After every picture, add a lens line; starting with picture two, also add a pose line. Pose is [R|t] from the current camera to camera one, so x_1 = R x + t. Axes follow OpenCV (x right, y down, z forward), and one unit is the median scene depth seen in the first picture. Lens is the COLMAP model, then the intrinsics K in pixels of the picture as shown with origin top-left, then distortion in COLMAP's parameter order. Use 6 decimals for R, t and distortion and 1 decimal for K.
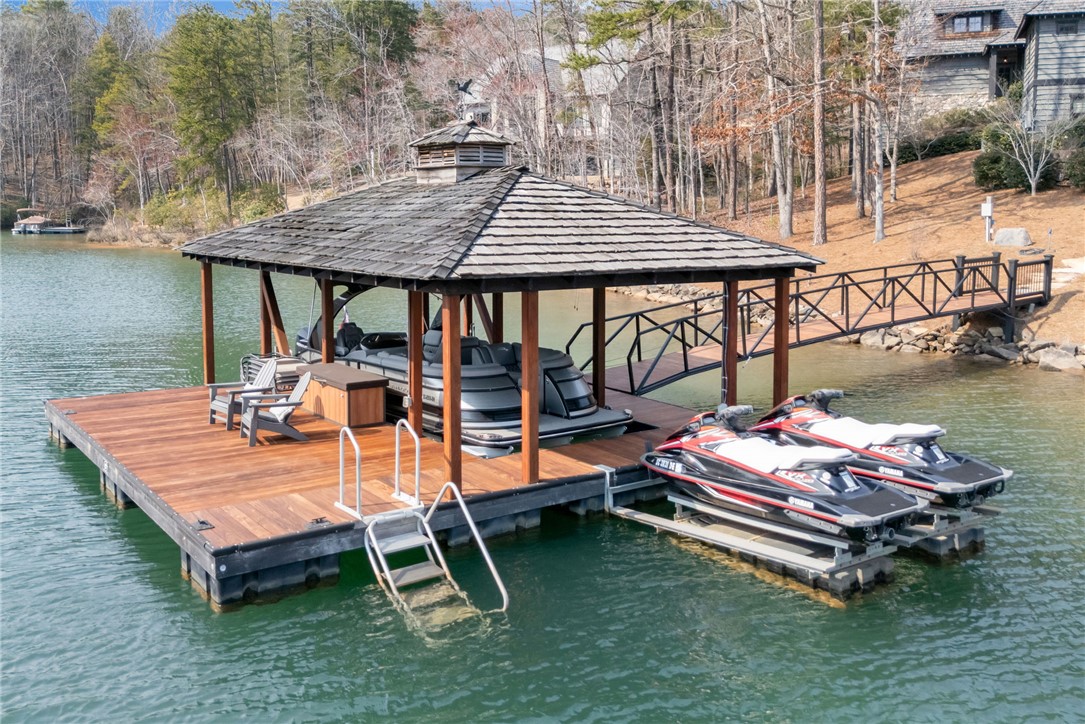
lens RADIAL K [[914.8, 0, 539.6], [0, 914.8, 328.6], [0, 0, 1]] dist [0.004964, 0.000405]
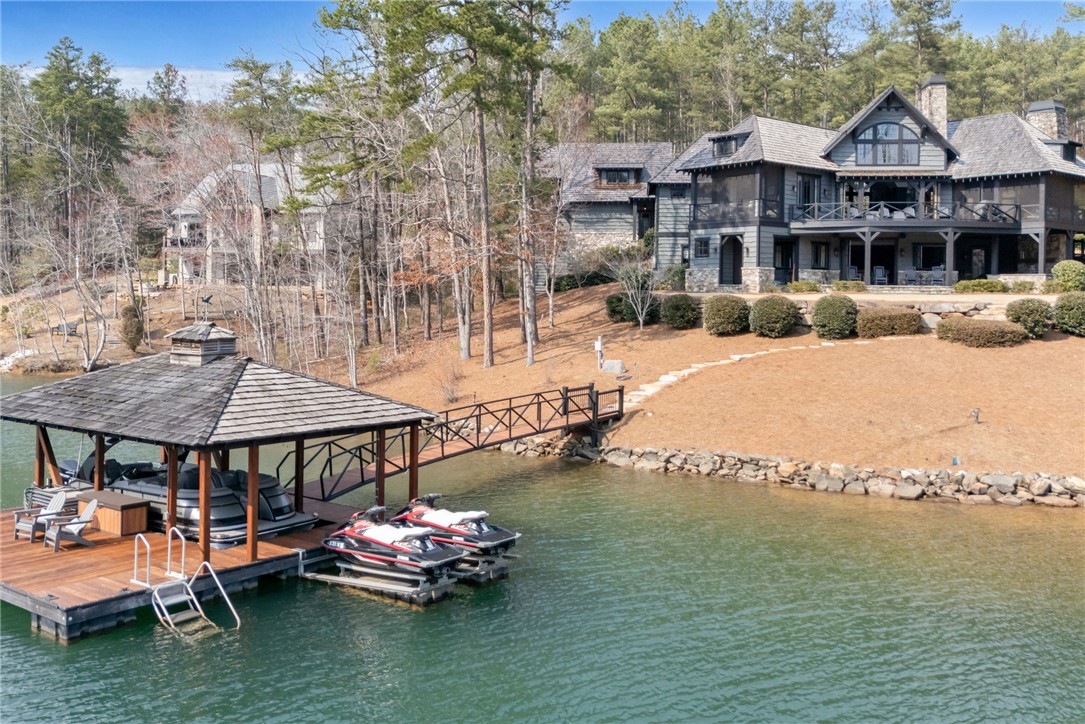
lens RADIAL K [[802.2, 0, 539.1], [0, 802.2, 332.8], [0, 0, 1]] dist [0.059791, -0.104616]
pose [[0.942607, 0.016224, 0.333509, -0.012779], [0.023687, 0.993053, -0.115255, -0.056899], [-0.333062, 0.116540, 0.935675, -0.539371]]
